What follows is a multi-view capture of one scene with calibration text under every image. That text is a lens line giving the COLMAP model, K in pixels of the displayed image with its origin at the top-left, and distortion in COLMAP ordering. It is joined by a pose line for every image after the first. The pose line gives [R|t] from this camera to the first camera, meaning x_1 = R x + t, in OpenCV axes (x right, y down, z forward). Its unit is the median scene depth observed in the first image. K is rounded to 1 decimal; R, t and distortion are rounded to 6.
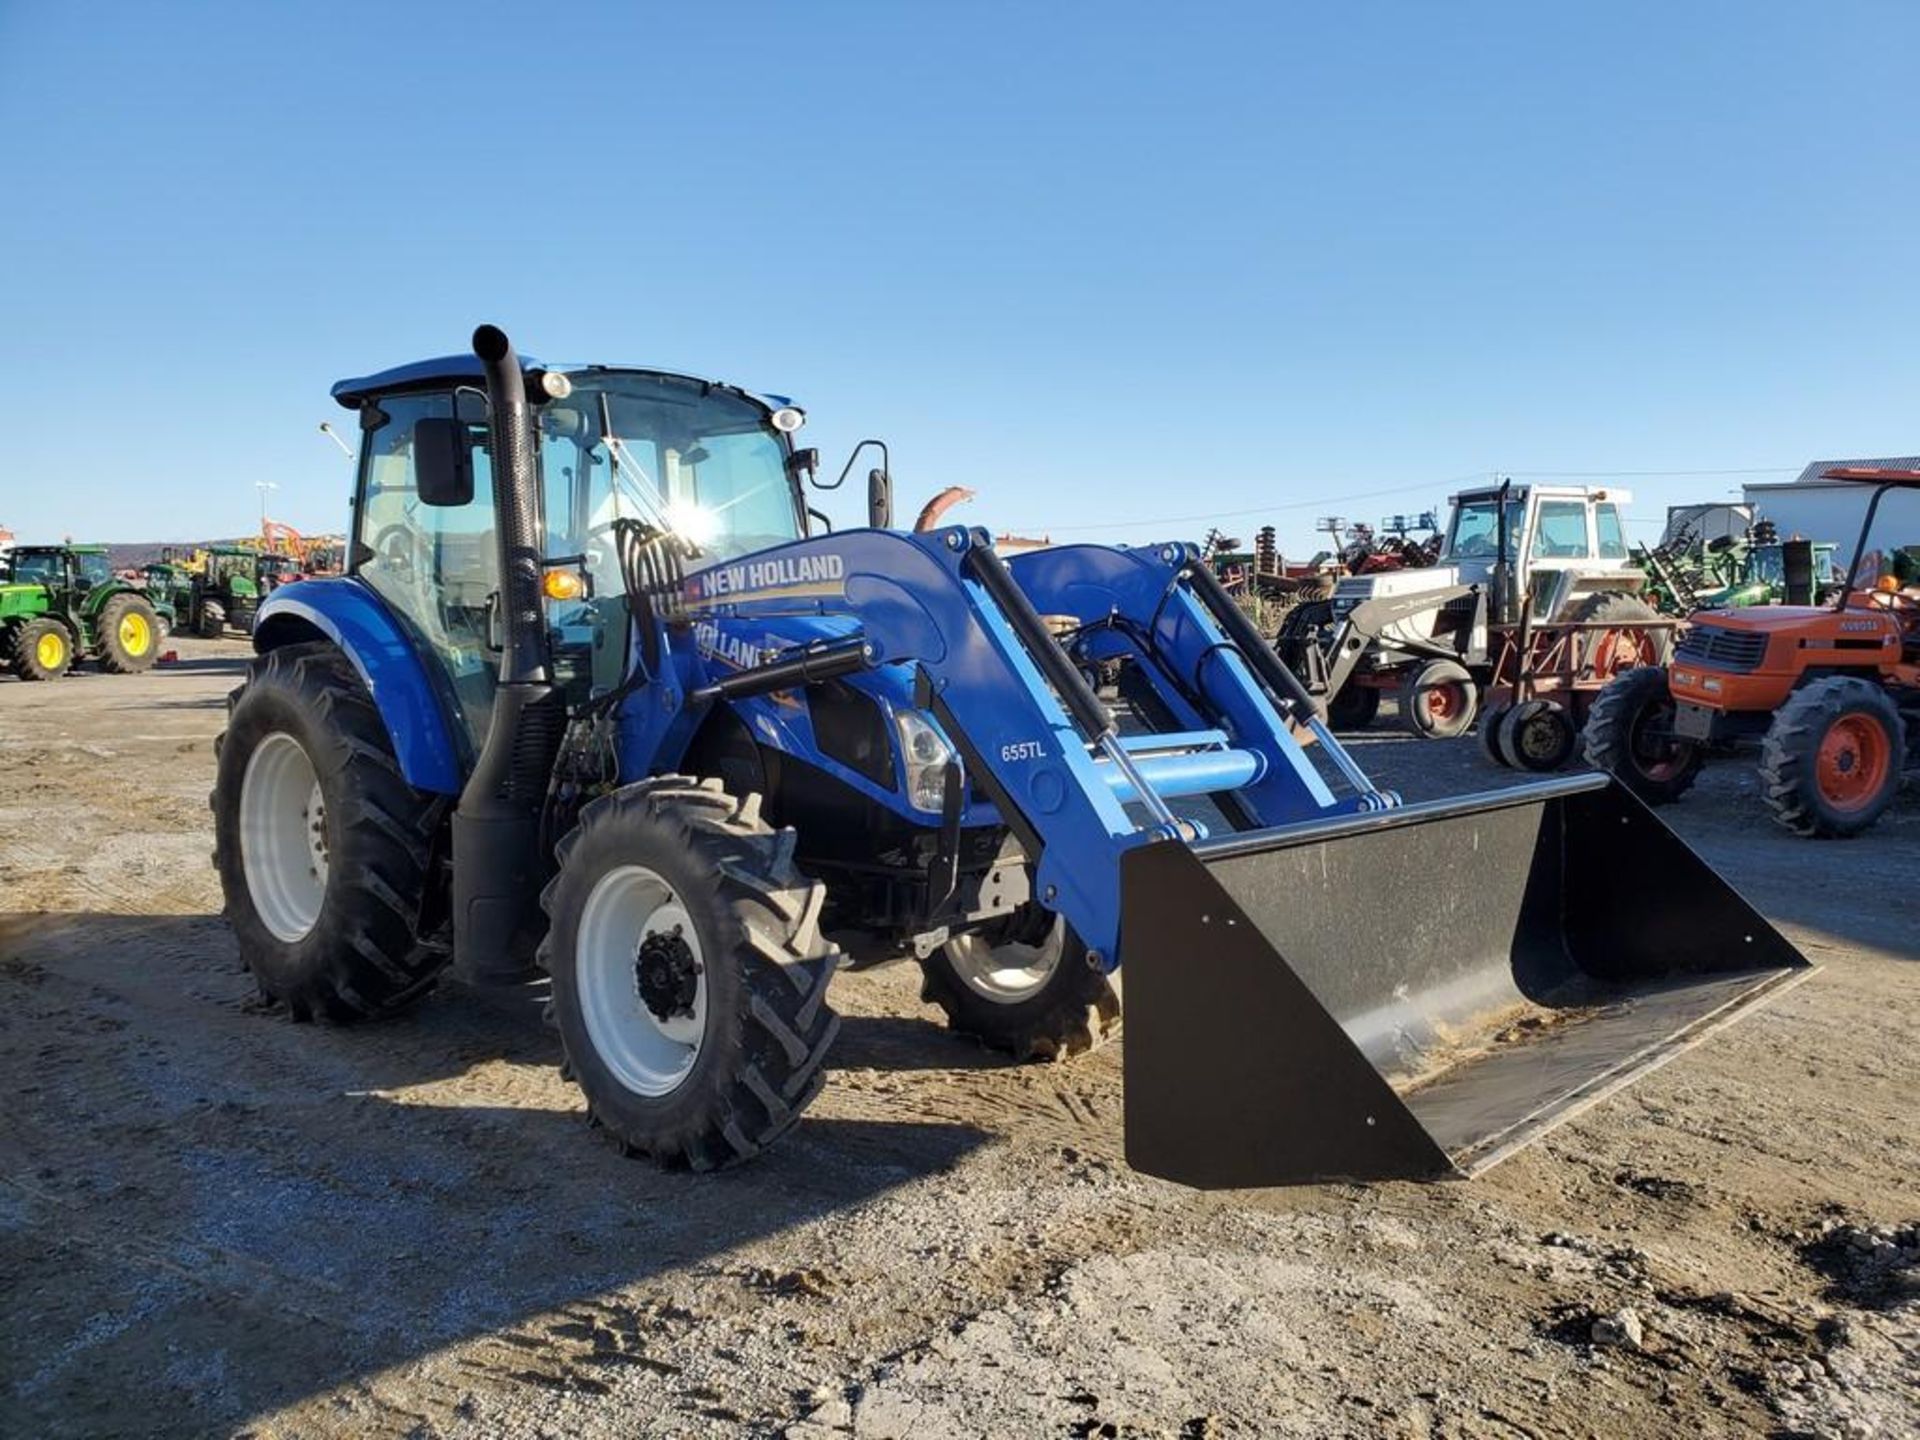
lens RADIAL K [[1475.2, 0, 991.0], [0, 1475.2, 719.7], [0, 0, 1]] dist [0.041588, -0.033571]
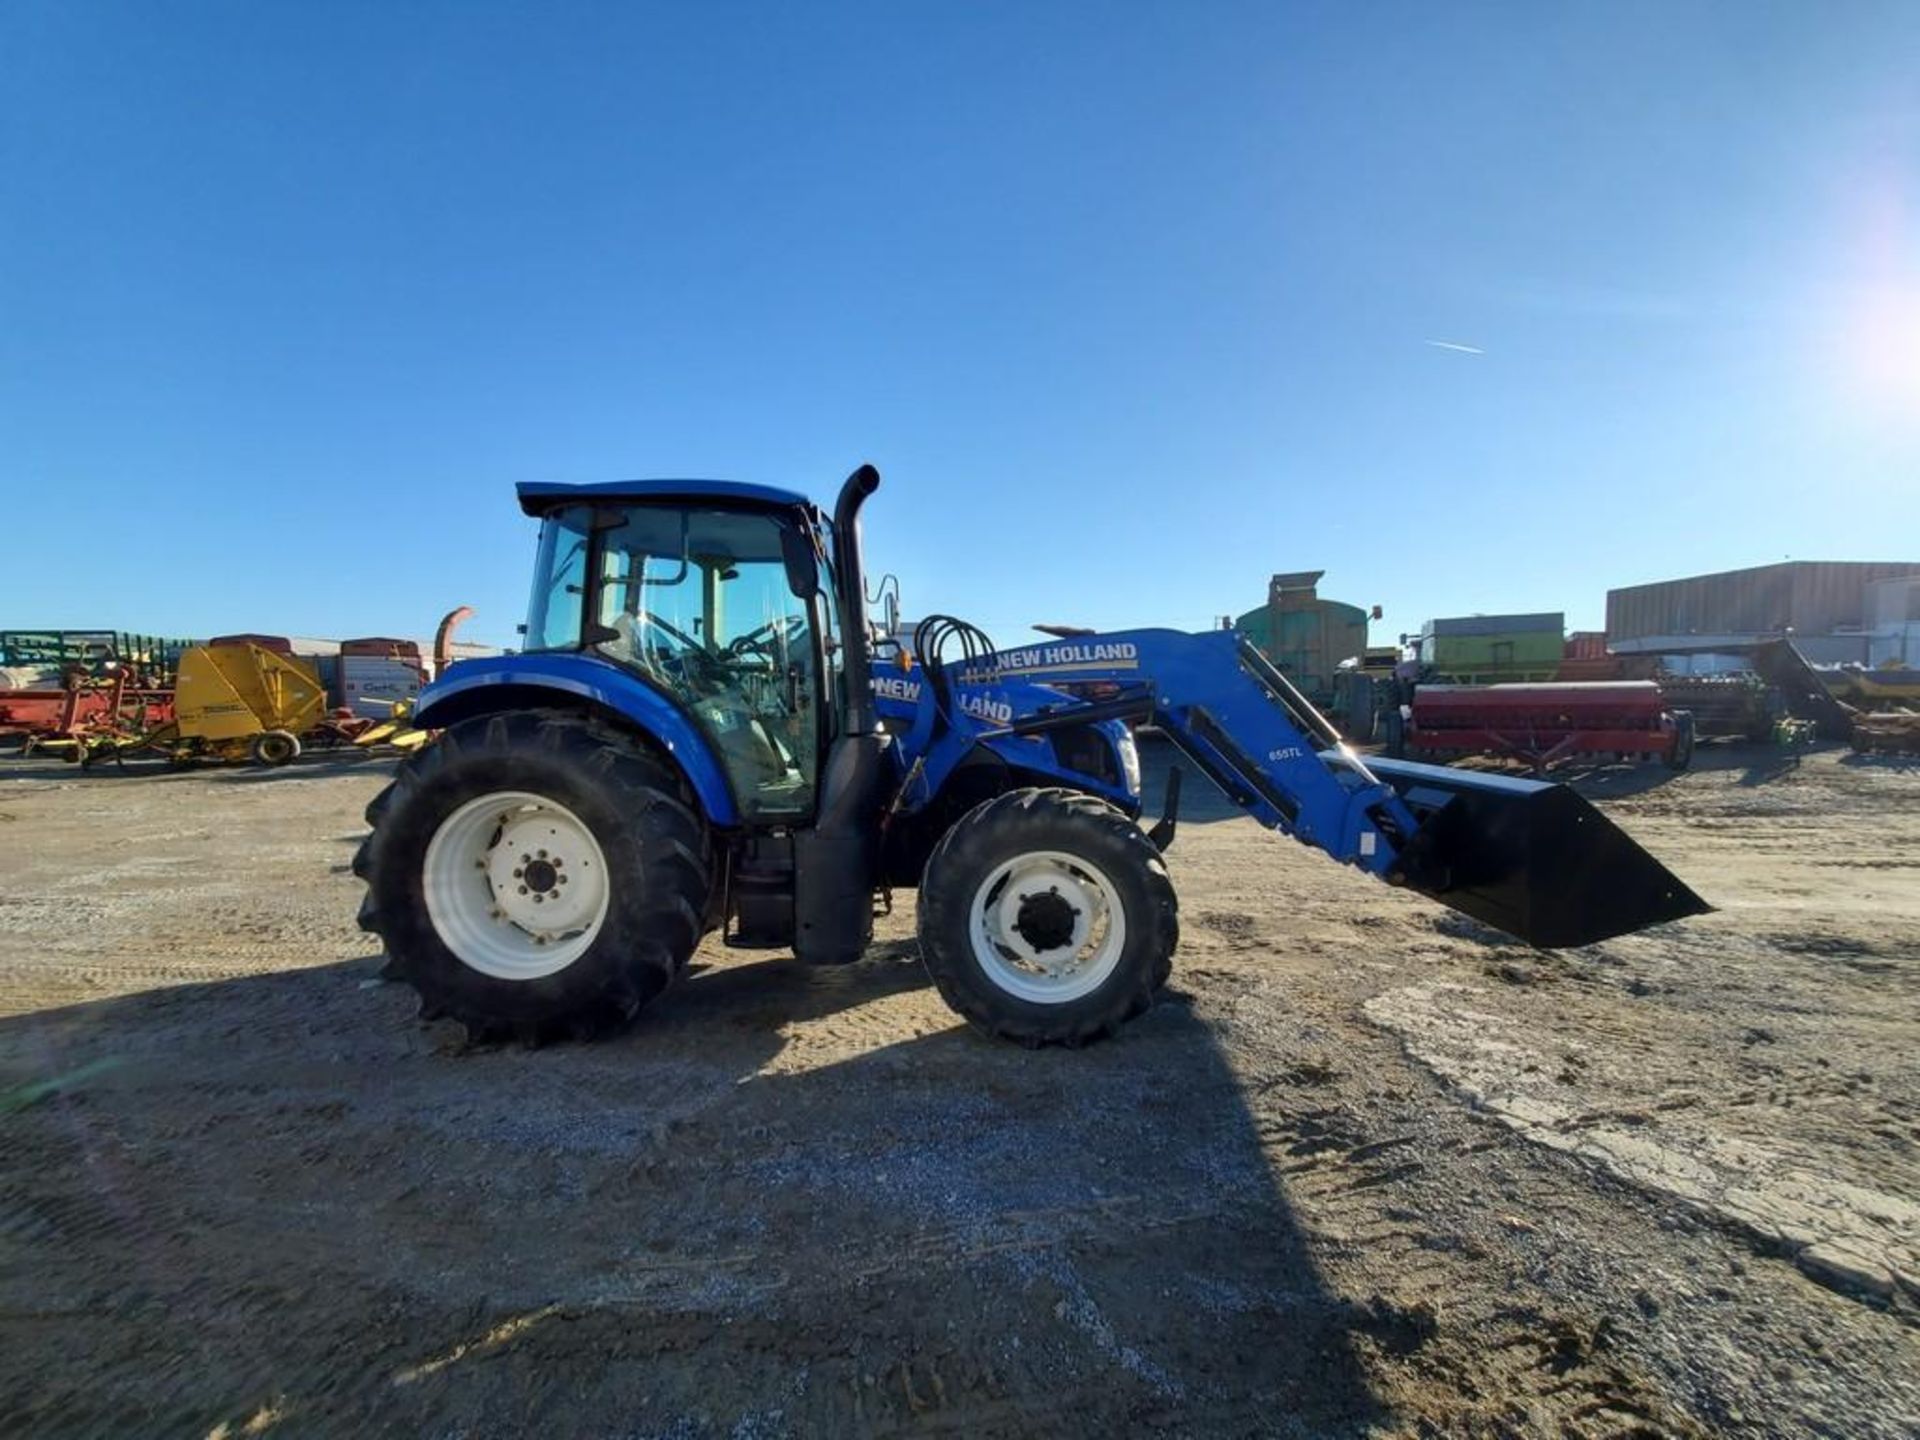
lens RADIAL K [[745.5, 0, 964.0], [0, 745.5, 737.7], [0, 0, 1]] dist [-0.001661, 0.000373]
pose [[0.766922, -0.048584, 0.639899, -0.576972], [0.053962, 0.998481, 0.011136, -0.019743], [-0.639468, 0.025990, 0.768378, 0.357717]]
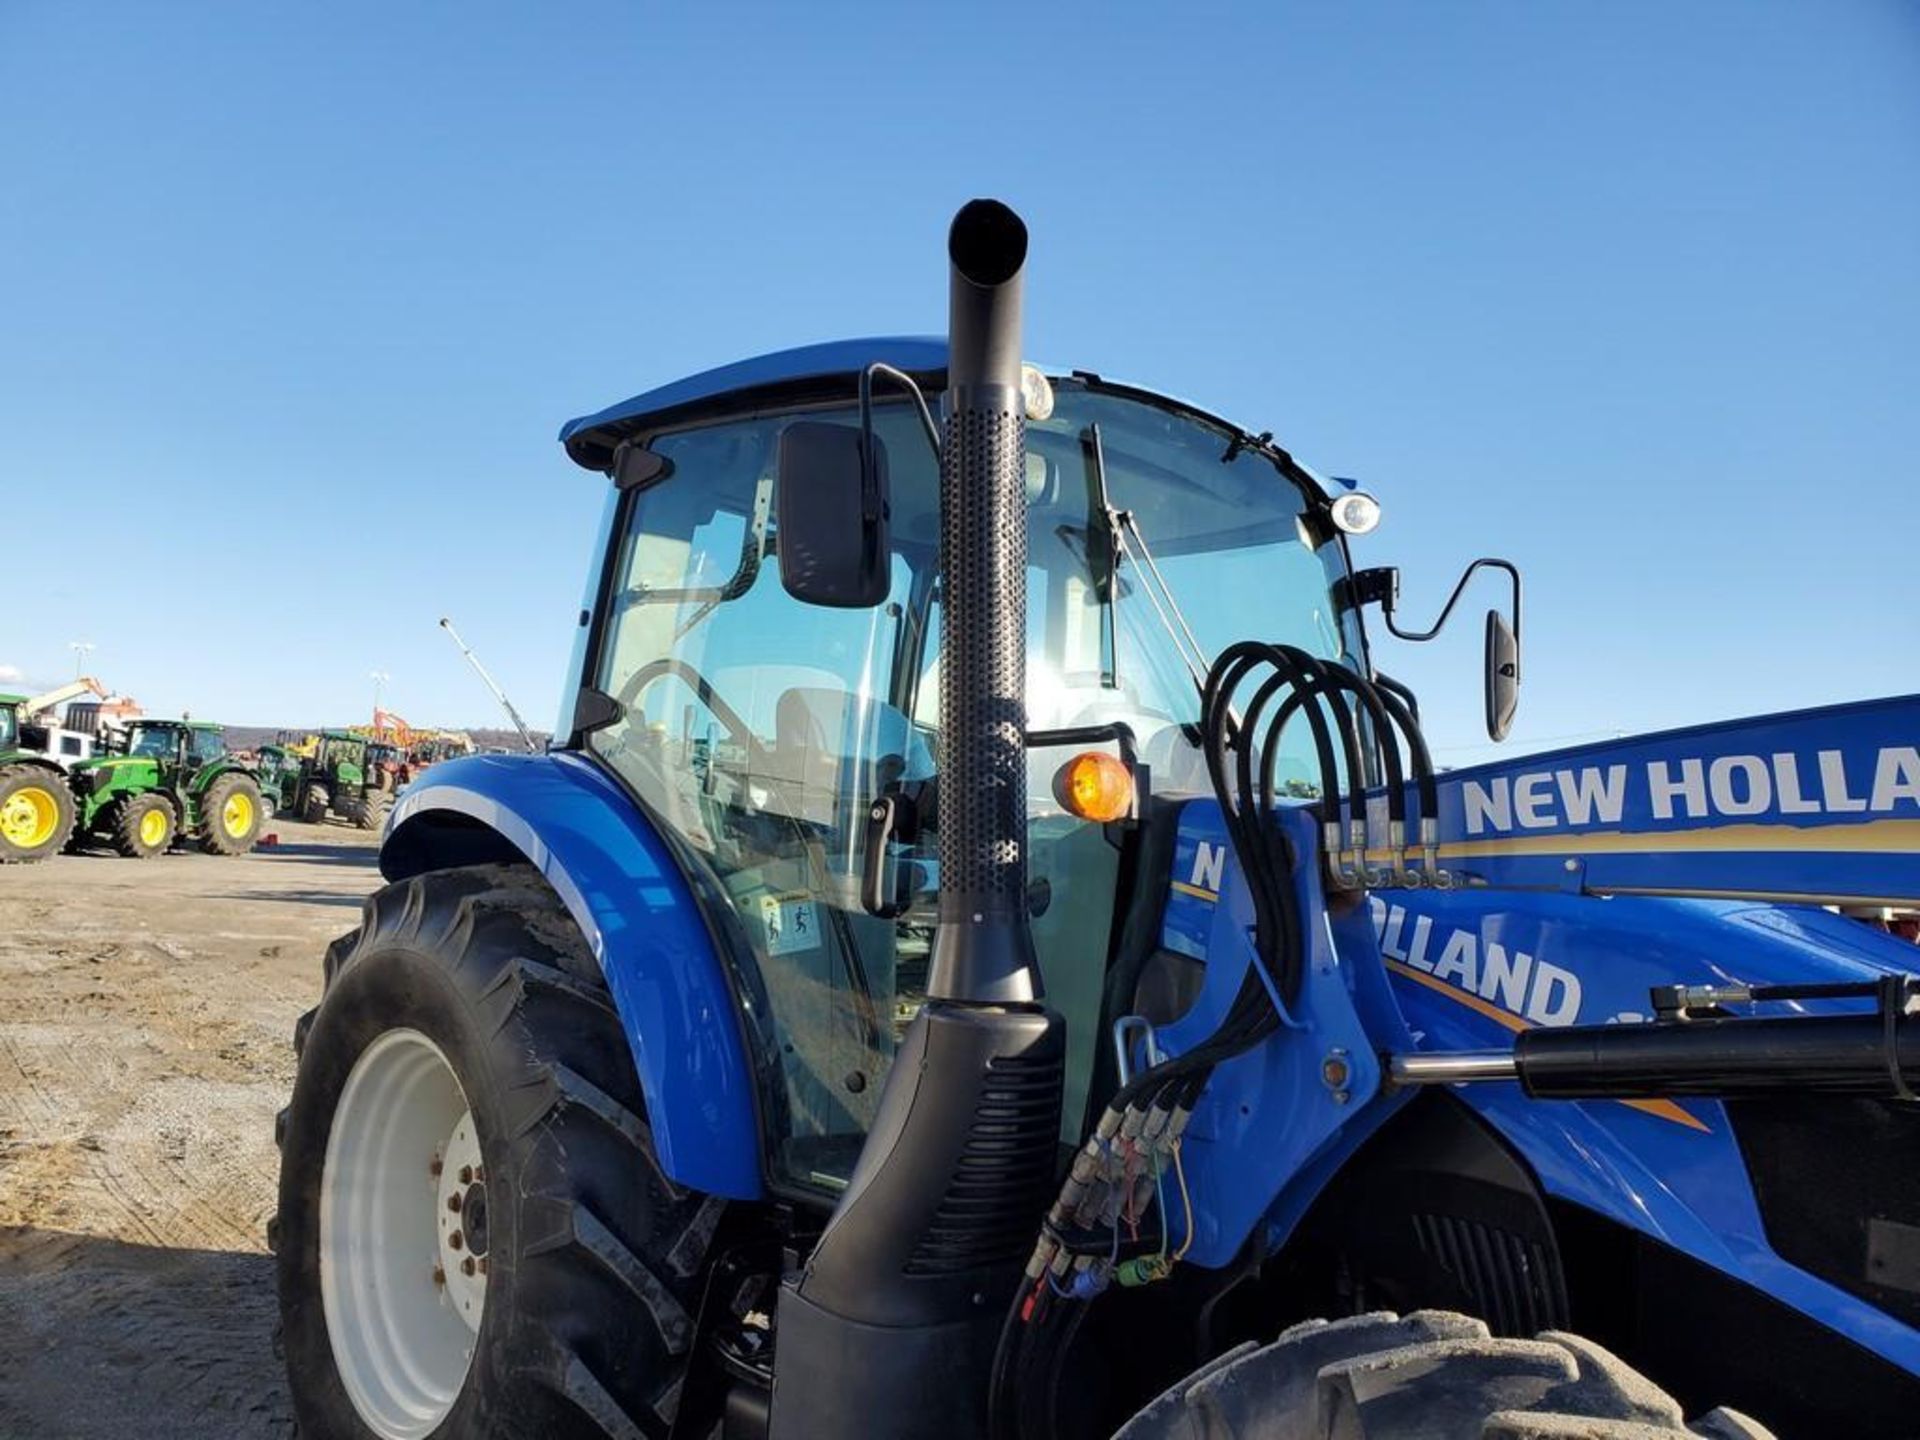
lens RADIAL K [[1489.2, 0, 937.7], [0, 1489.2, 746.9], [0, 0, 1]] dist [0.036719, -0.034261]
pose [[0.994399, 0.054552, -0.090527, -0.246724], [-0.066063, 0.989380, -0.129468, -0.035465], [0.082503, 0.134724, 0.987443, 0.466886]]
